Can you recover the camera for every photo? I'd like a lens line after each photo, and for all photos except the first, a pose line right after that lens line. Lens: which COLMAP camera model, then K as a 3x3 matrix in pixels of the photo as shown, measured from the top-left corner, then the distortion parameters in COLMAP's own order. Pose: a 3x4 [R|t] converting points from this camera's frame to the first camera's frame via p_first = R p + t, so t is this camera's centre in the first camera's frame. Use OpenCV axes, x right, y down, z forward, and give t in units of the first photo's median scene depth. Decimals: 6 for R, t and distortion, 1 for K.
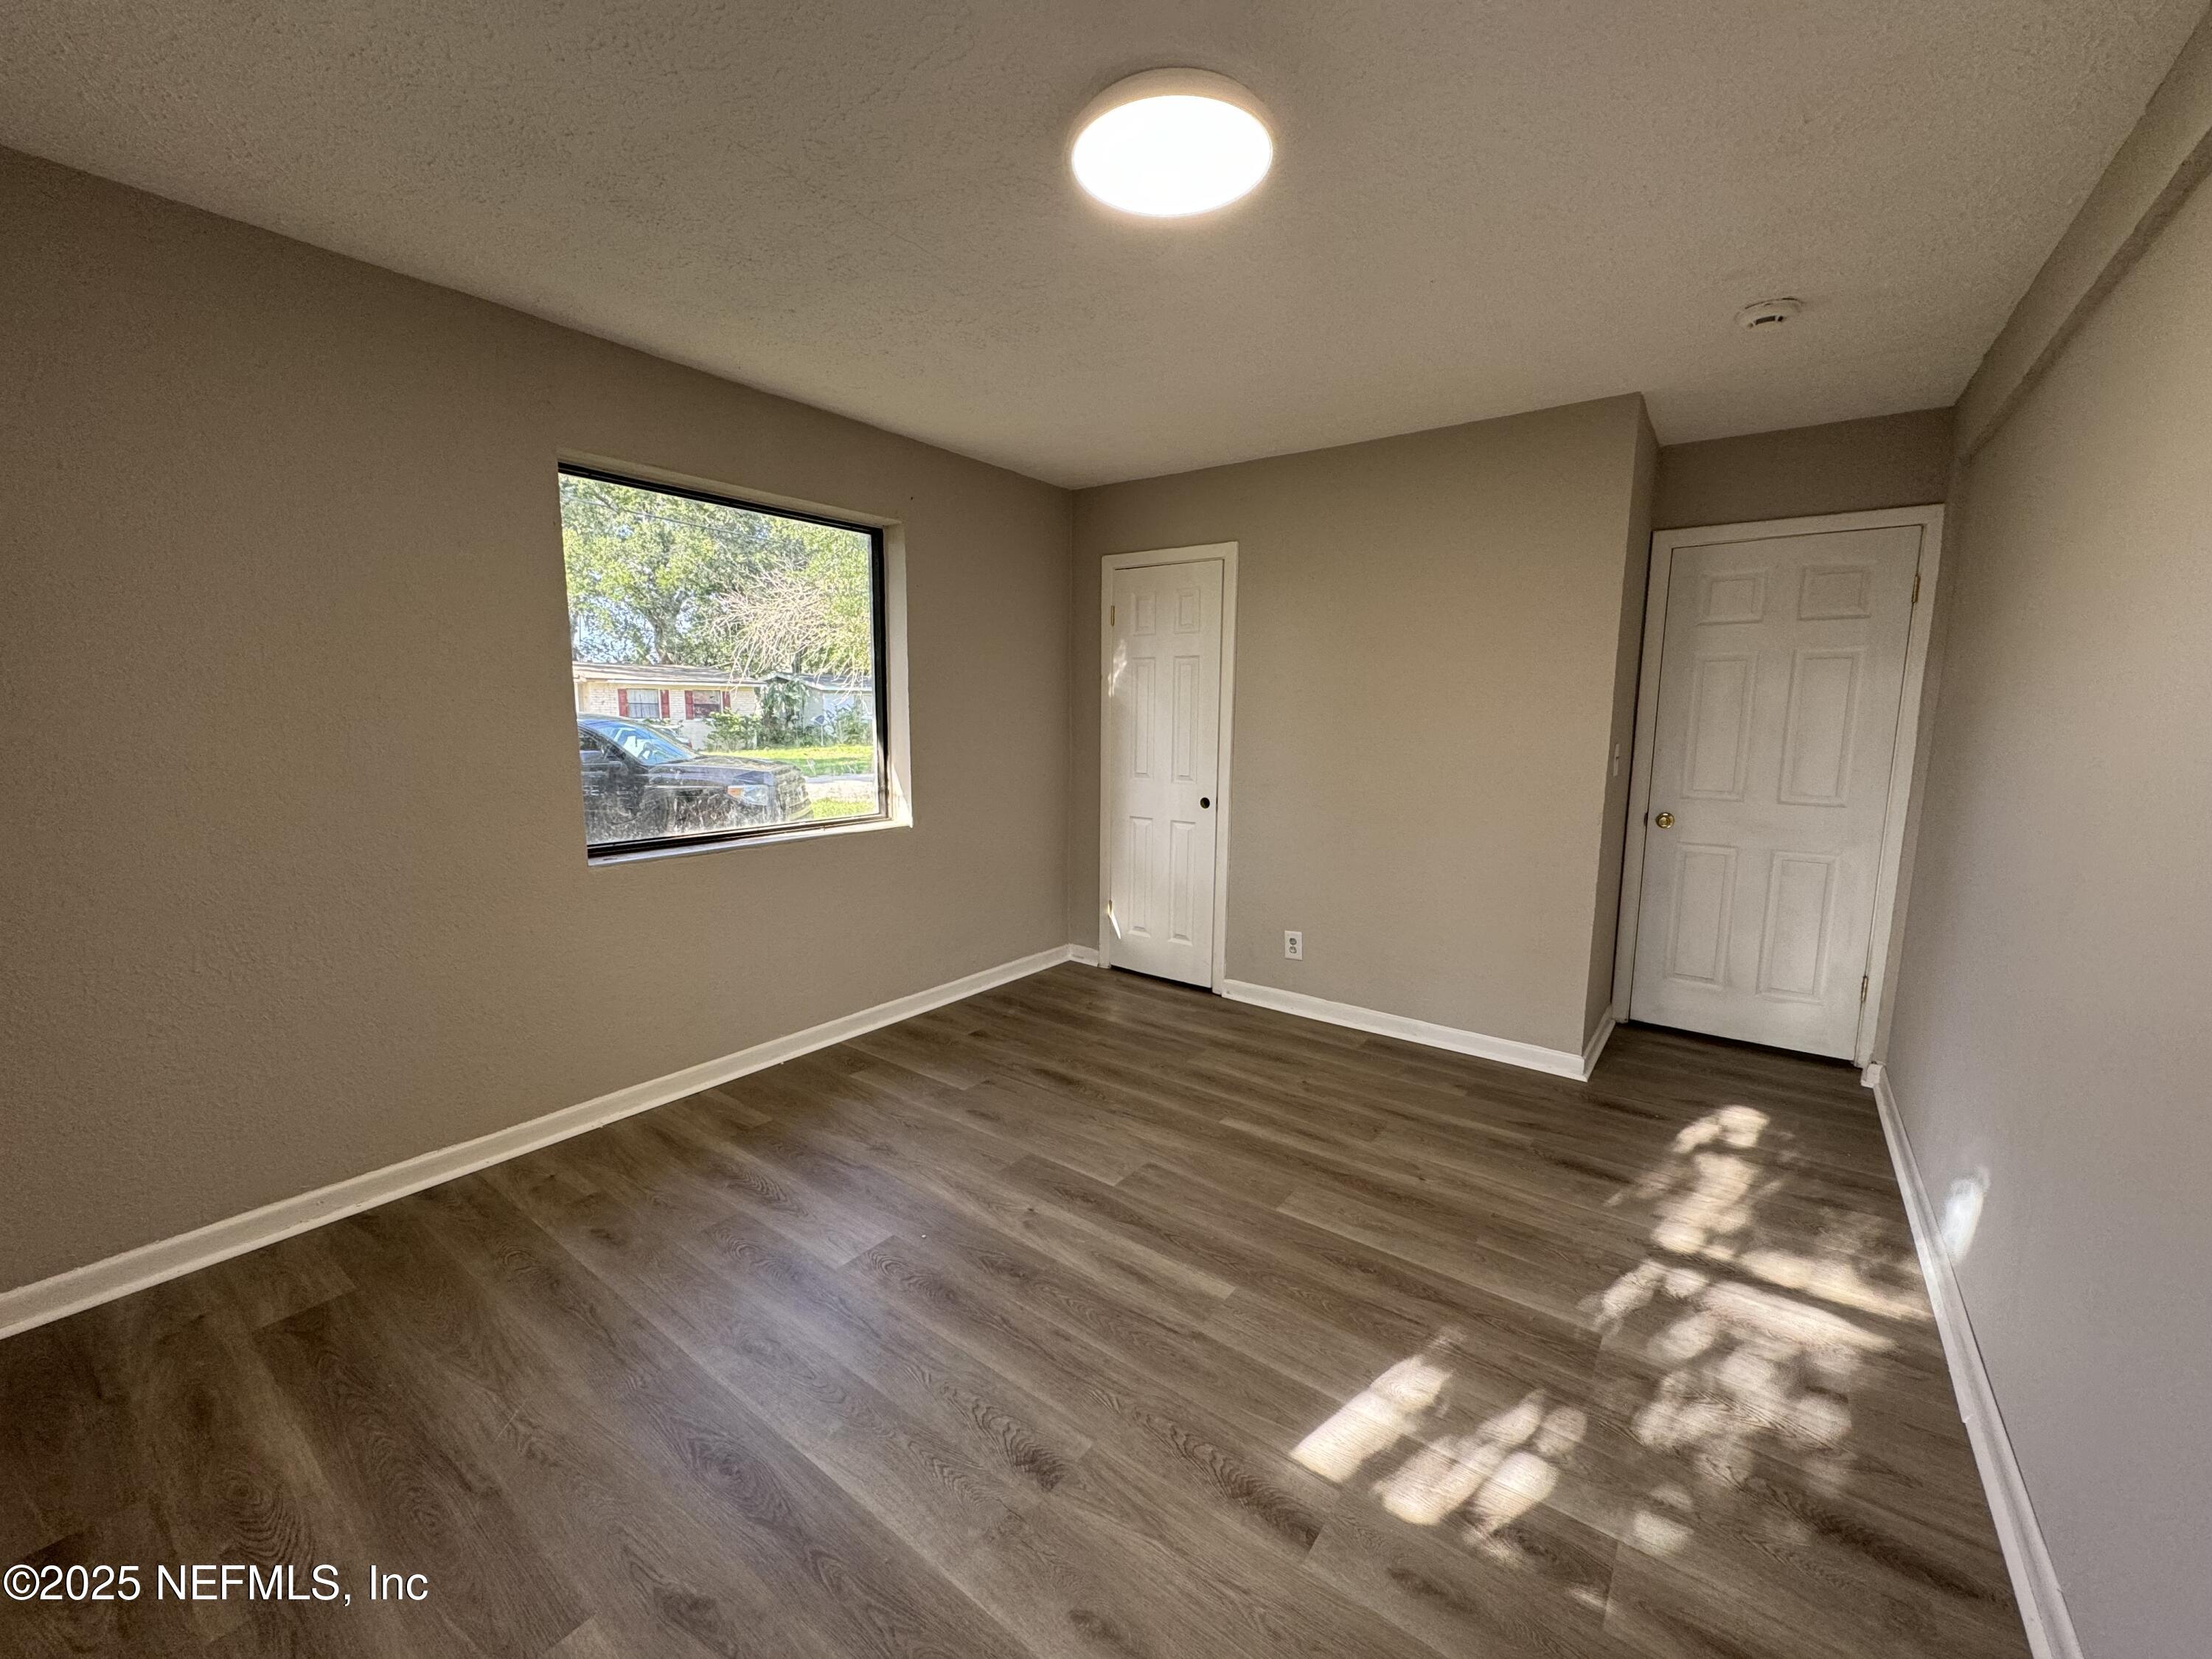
lens RADIAL K [[873.1, 0, 1114.2], [0, 873.1, 823.2], [0, 0, 1]] dist [-0.001208, -0.000016]
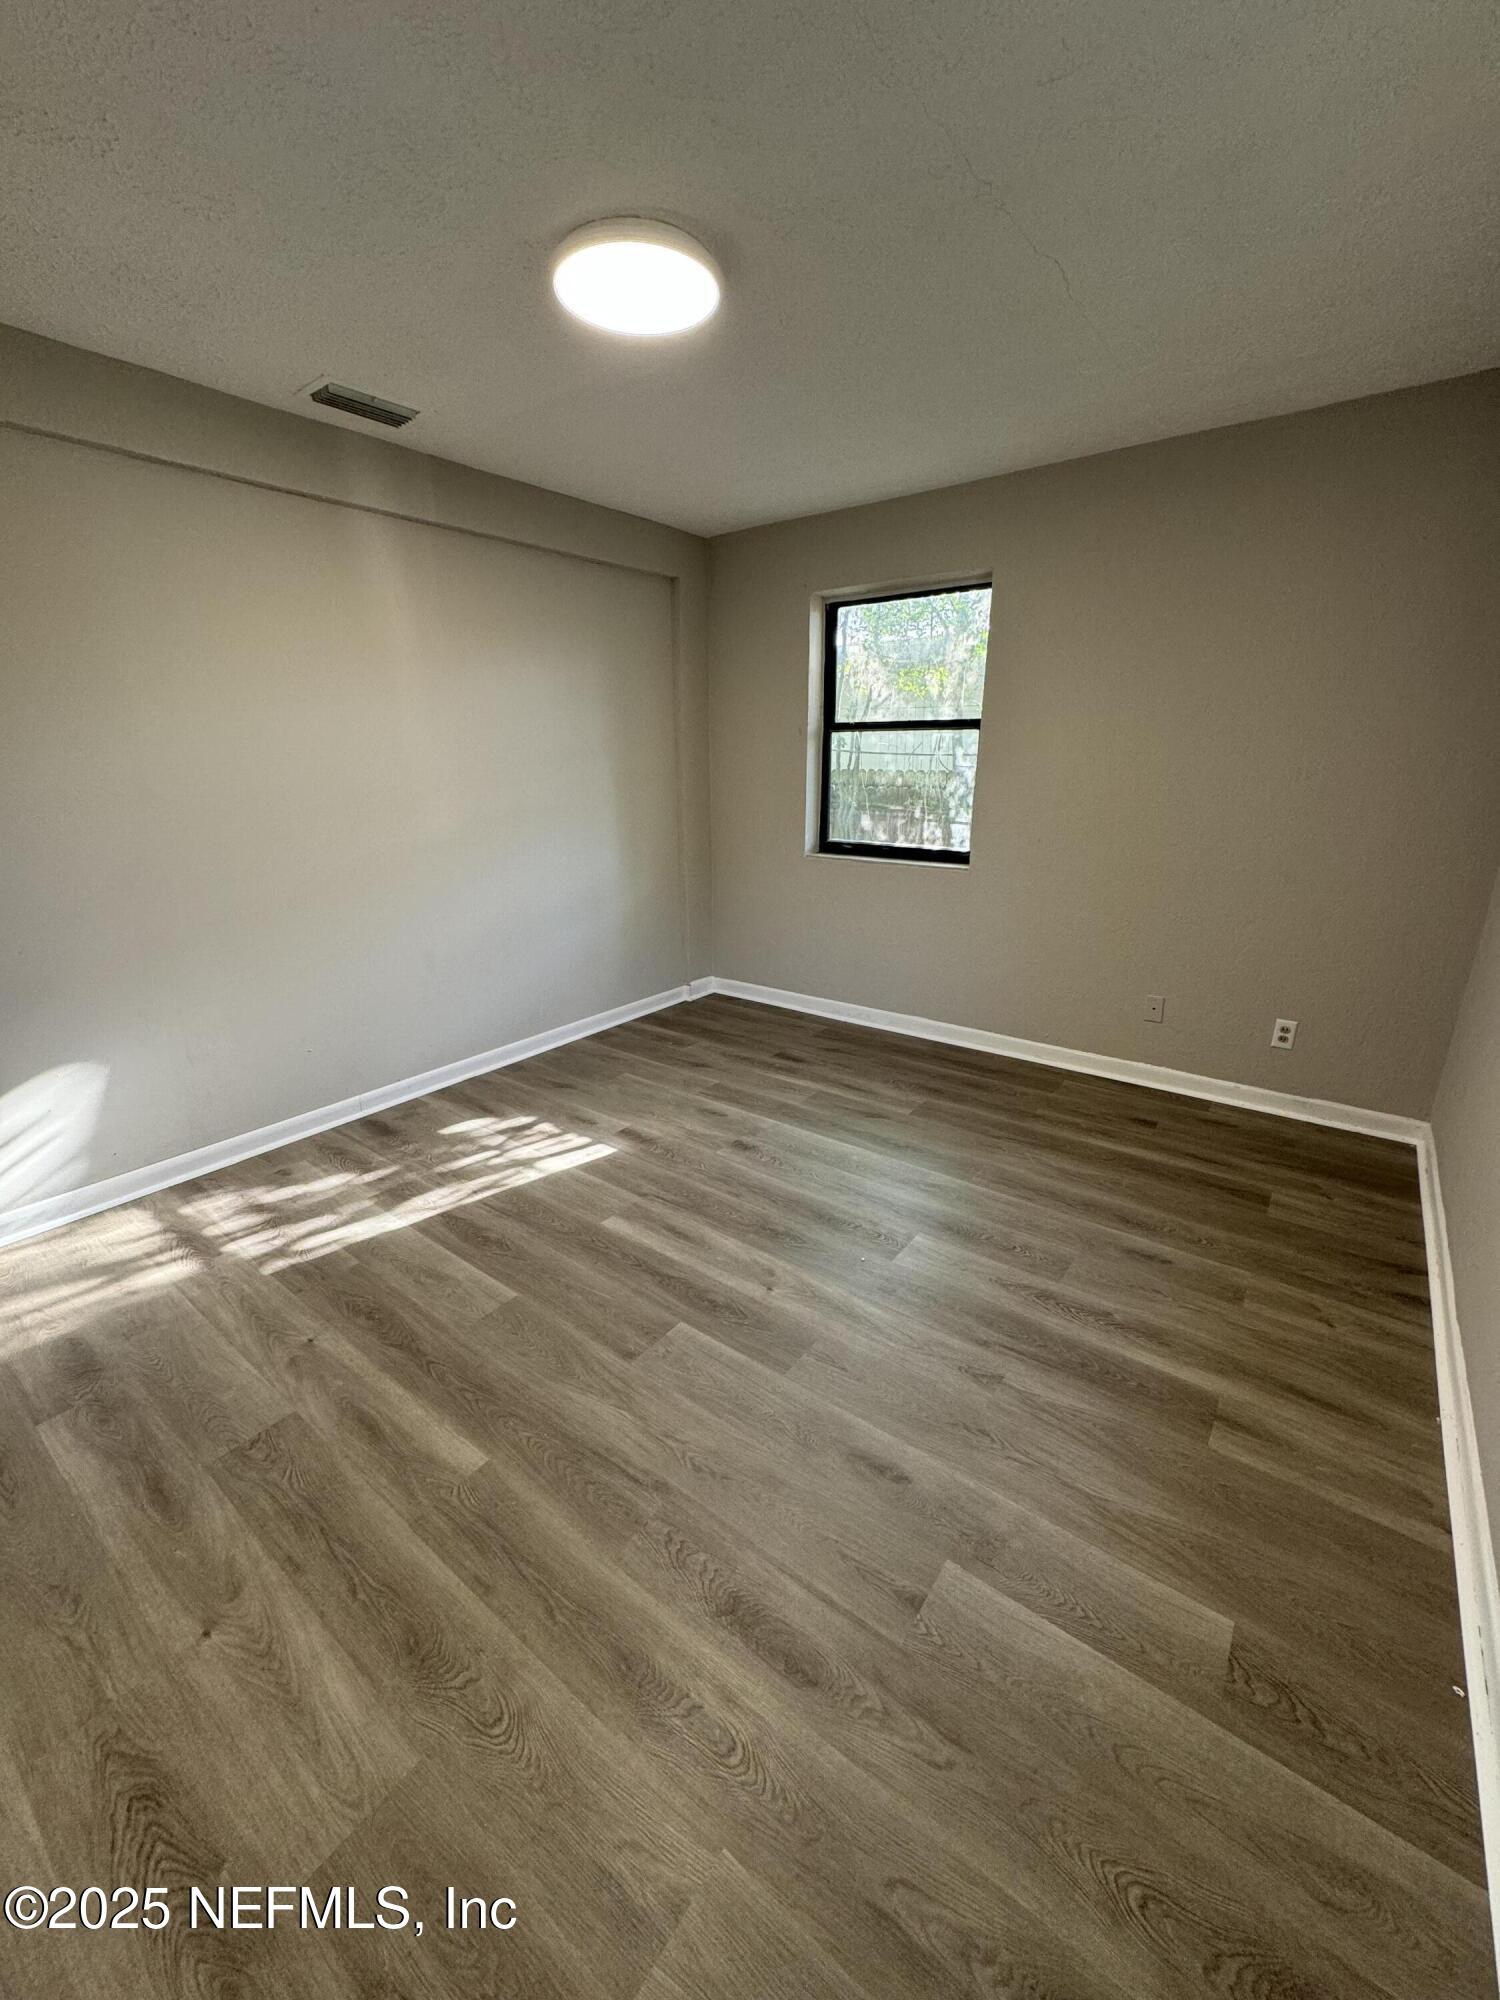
lens RADIAL K [[795.9, 0, 748.6], [0, 795.9, 999.1], [0, 0, 1]] dist [-0.001775, 0.000510]
pose [[-0.999823, -0.011329, 0.015046, -0.081739], [-0.004048, 0.909458, 0.415777, -0.225441], [-0.018395, 0.415642, -0.909342, 1.686648]]
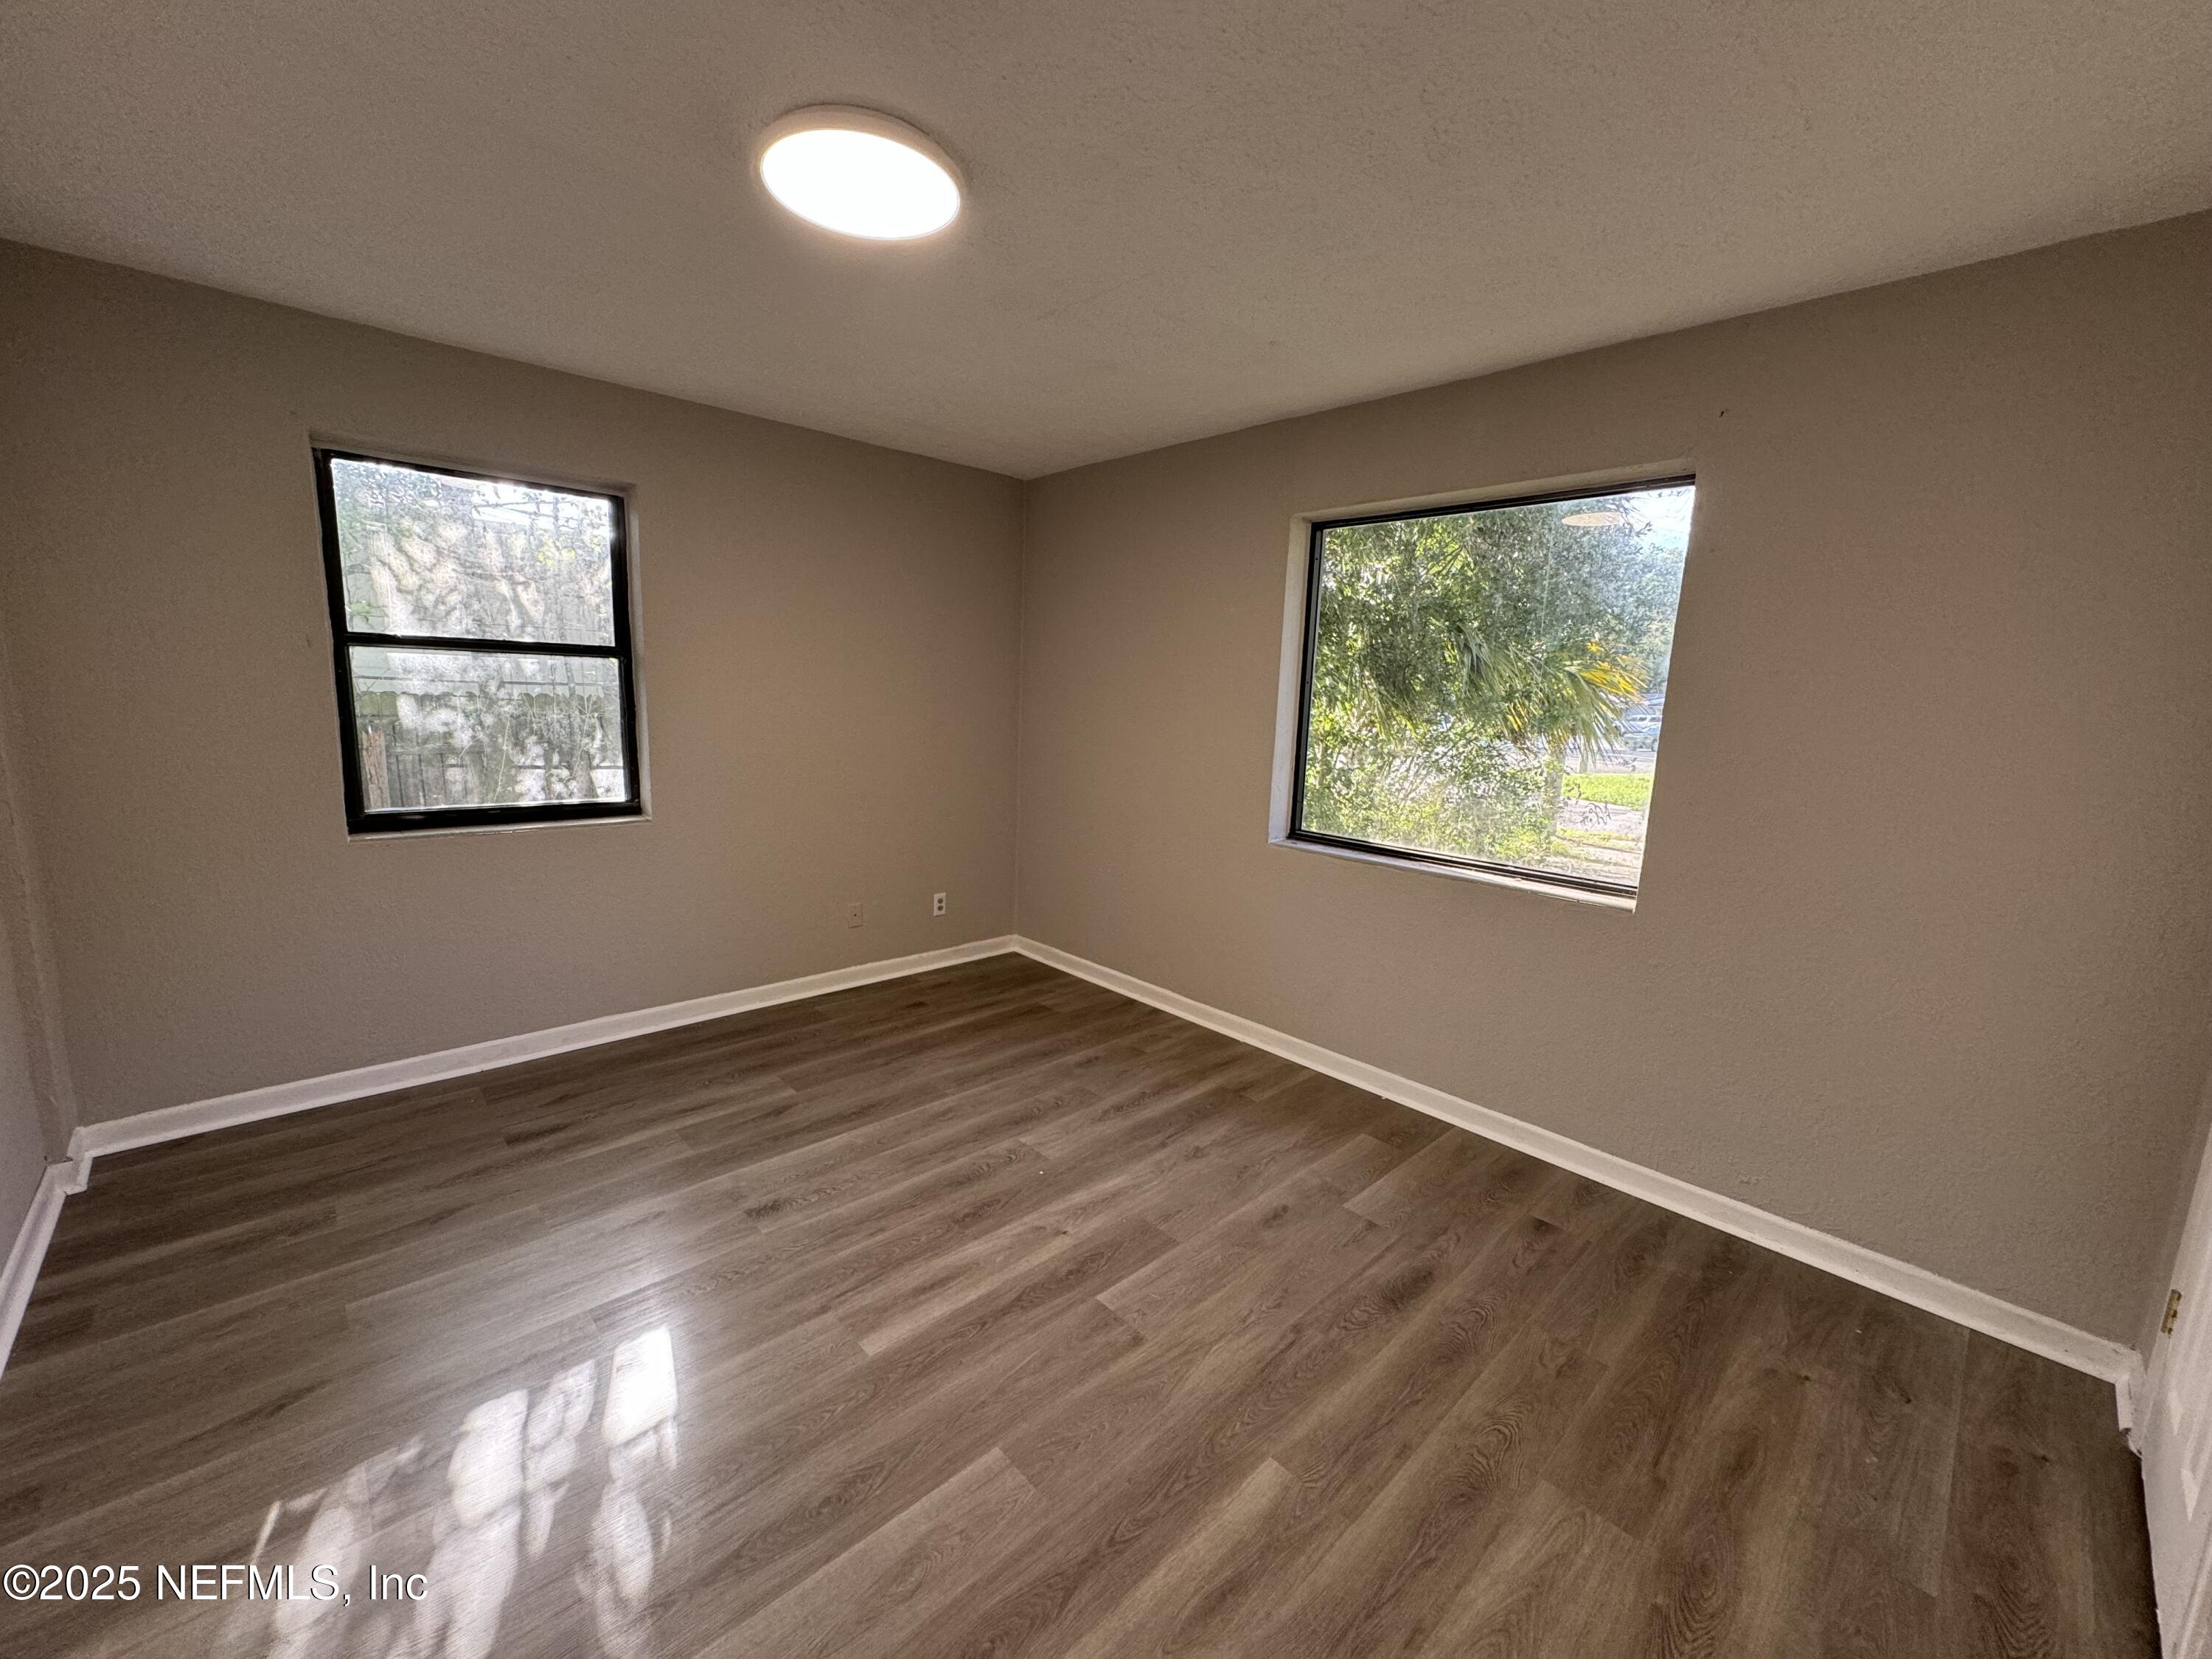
lens RADIAL K [[877.4, 0, 1105.1], [0, 877.4, 831.5], [0, 0, 1]] dist [-0.001360, 0.000525]
pose [[-0.178831, 0.142025, -0.973575, 0.792325], [-0.168358, 0.970514, 0.172503, -0.170357], [0.969368, 0.194758, -0.149647, 1.109384]]
